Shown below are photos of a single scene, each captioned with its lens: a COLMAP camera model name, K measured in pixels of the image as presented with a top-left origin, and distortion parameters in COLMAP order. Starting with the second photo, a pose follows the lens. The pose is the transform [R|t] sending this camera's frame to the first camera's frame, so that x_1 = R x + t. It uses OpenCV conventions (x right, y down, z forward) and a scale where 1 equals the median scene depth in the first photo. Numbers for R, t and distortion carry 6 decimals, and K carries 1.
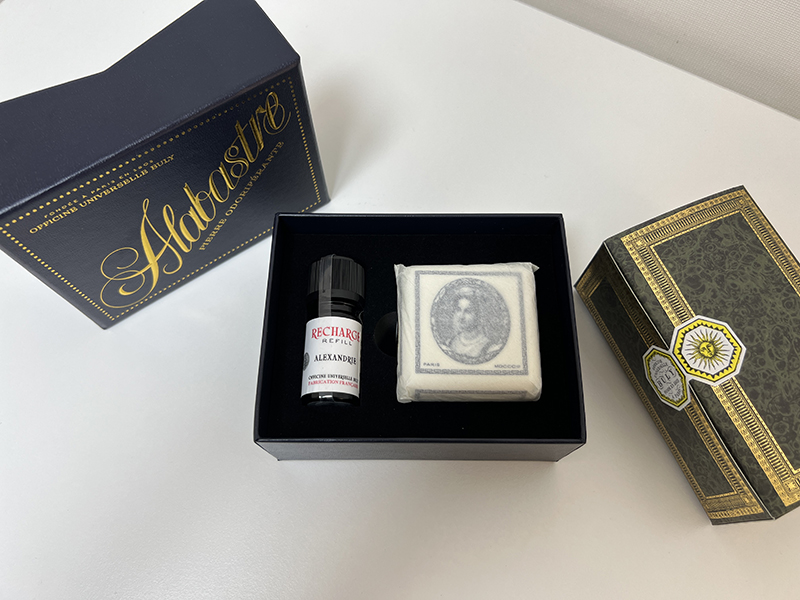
lens RADIAL K [[608.0, 0, 400.0], [0, 608.0, 300.0], [0, 0, 1]] dist [-0.003250, -0.003668]
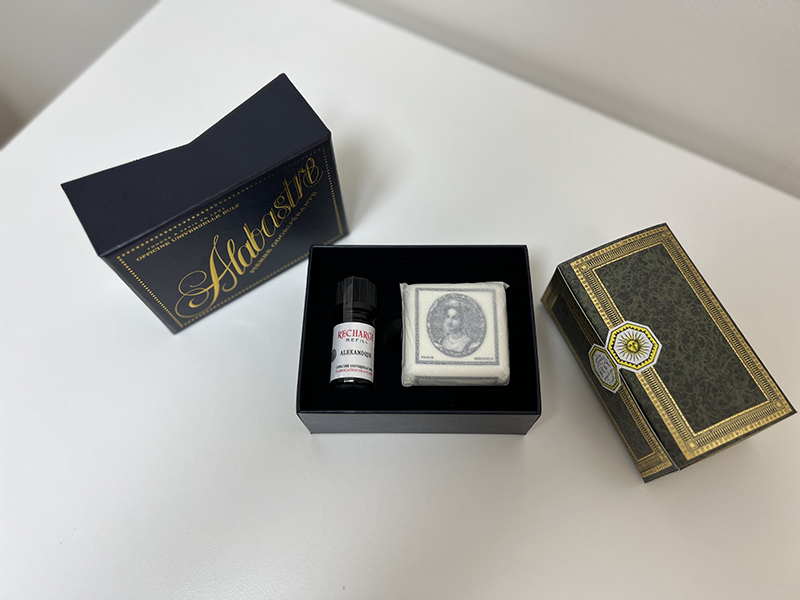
lens RADIAL K [[608.0, 0, 400.0], [0, 608.0, 300.0], [0, 0, 1]] dist [-0.003250, -0.003668]
pose [[0.999937, -0.001131, -0.011193, 0.006445], [0.000719, 0.999326, -0.036713, 0.027819], [0.011227, 0.036703, 0.999263, -0.338998]]
